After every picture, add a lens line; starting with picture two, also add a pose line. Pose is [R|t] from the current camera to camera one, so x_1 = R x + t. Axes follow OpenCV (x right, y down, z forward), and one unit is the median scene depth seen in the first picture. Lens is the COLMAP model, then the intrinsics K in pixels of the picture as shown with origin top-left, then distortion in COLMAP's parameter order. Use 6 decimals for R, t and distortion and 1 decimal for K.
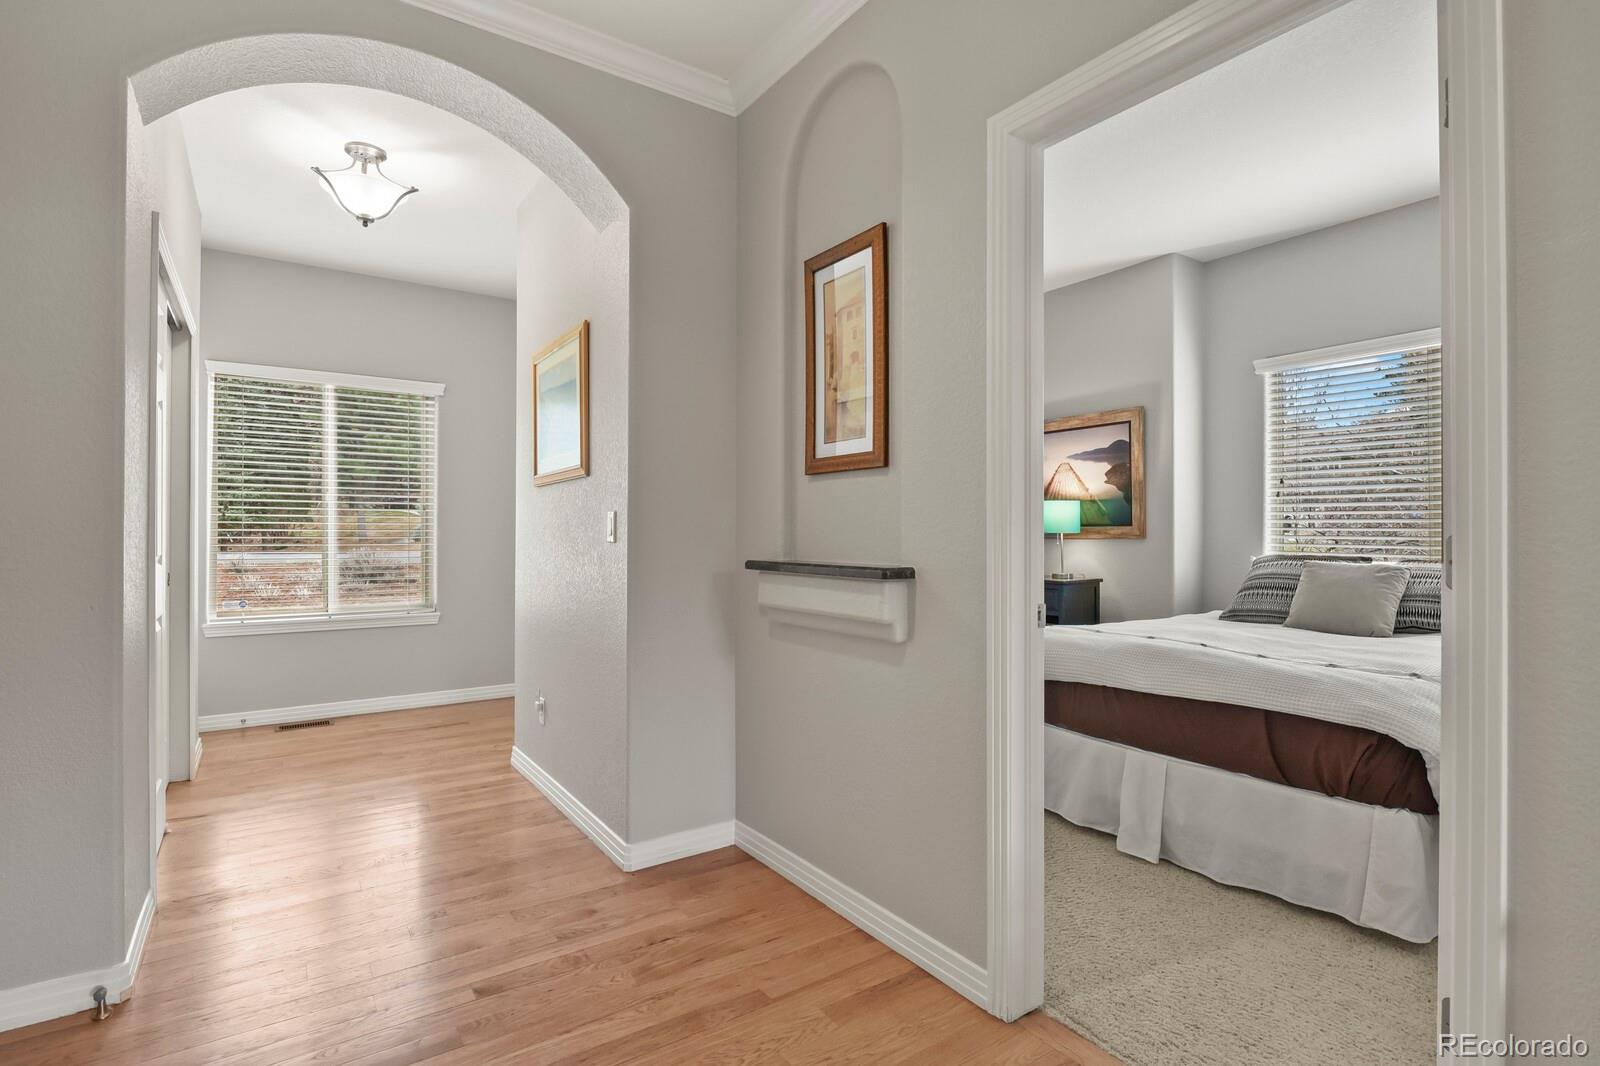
lens RADIAL K [[775.1, 0, 794.4], [0, 775.1, 533.5], [0, 0, 1]] dist [-0.003230, -0.004703]
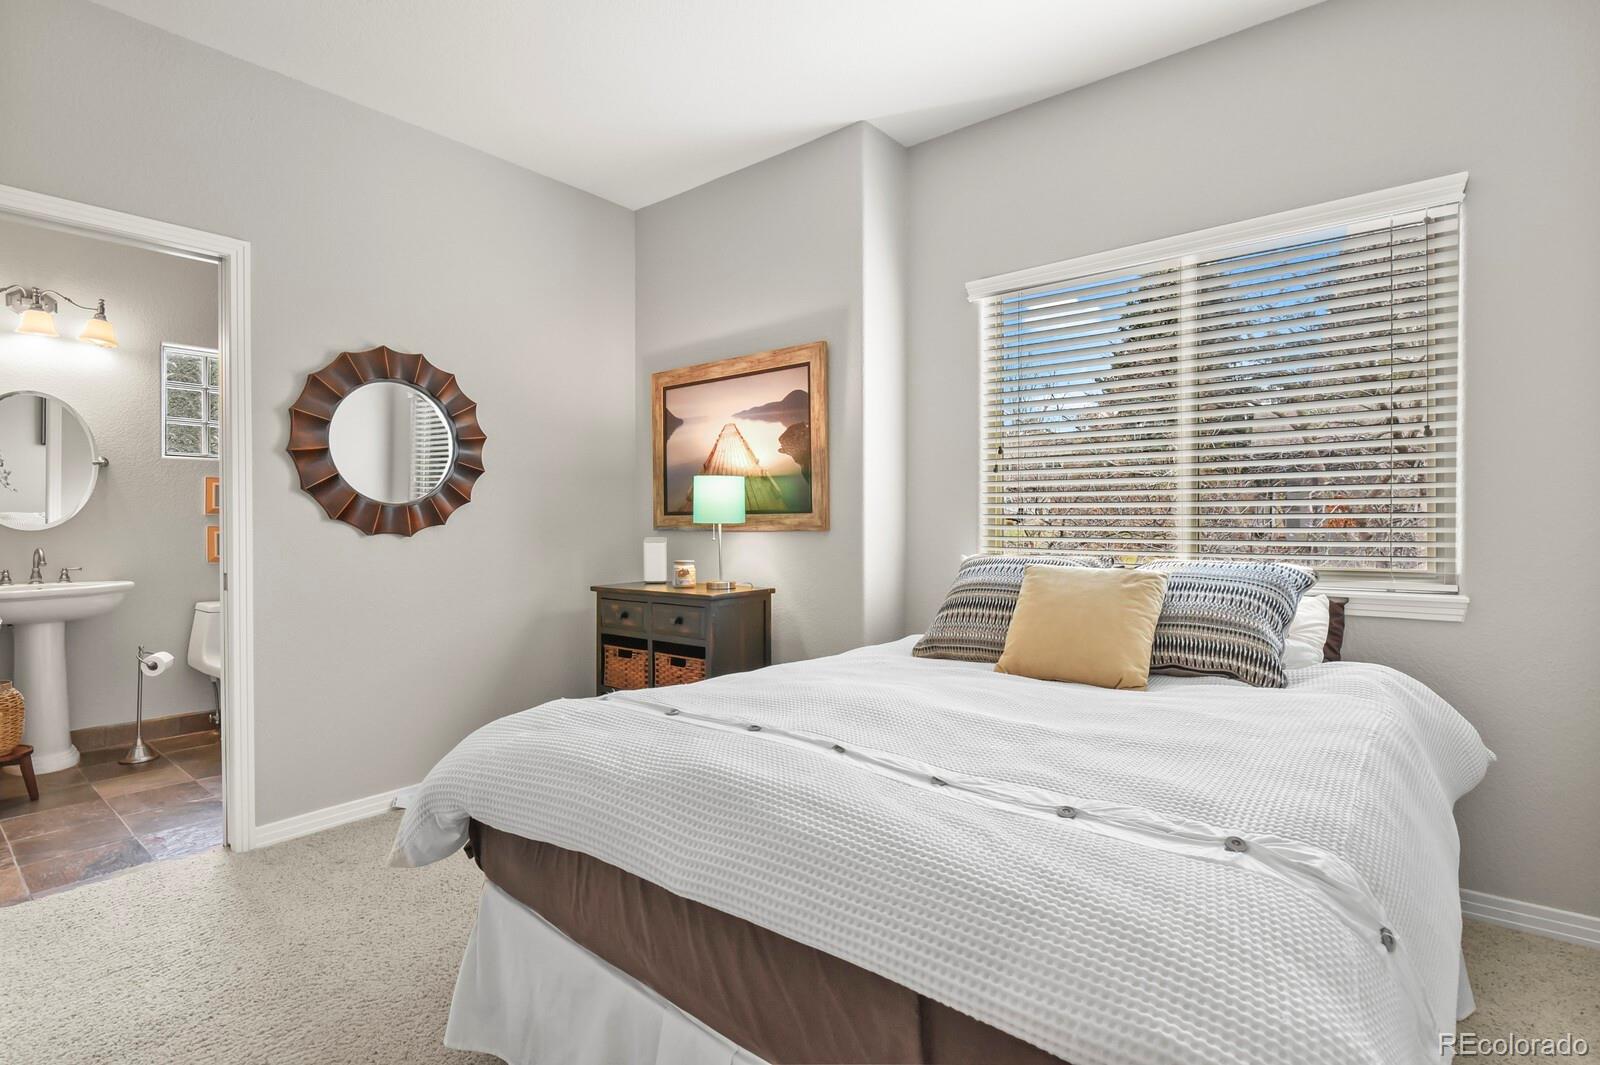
lens RADIAL K [[775.1, 0, 801.9], [0, 775.1, 532.4], [0, 0, 1]] dist [-0.003230, -0.004703]
pose [[0.957556, -0.006611, 0.288171, 0.226873], [0.004421, 0.999956, 0.008249, 0.002084], [-0.288213, -0.006625, 0.957544, 0.334578]]
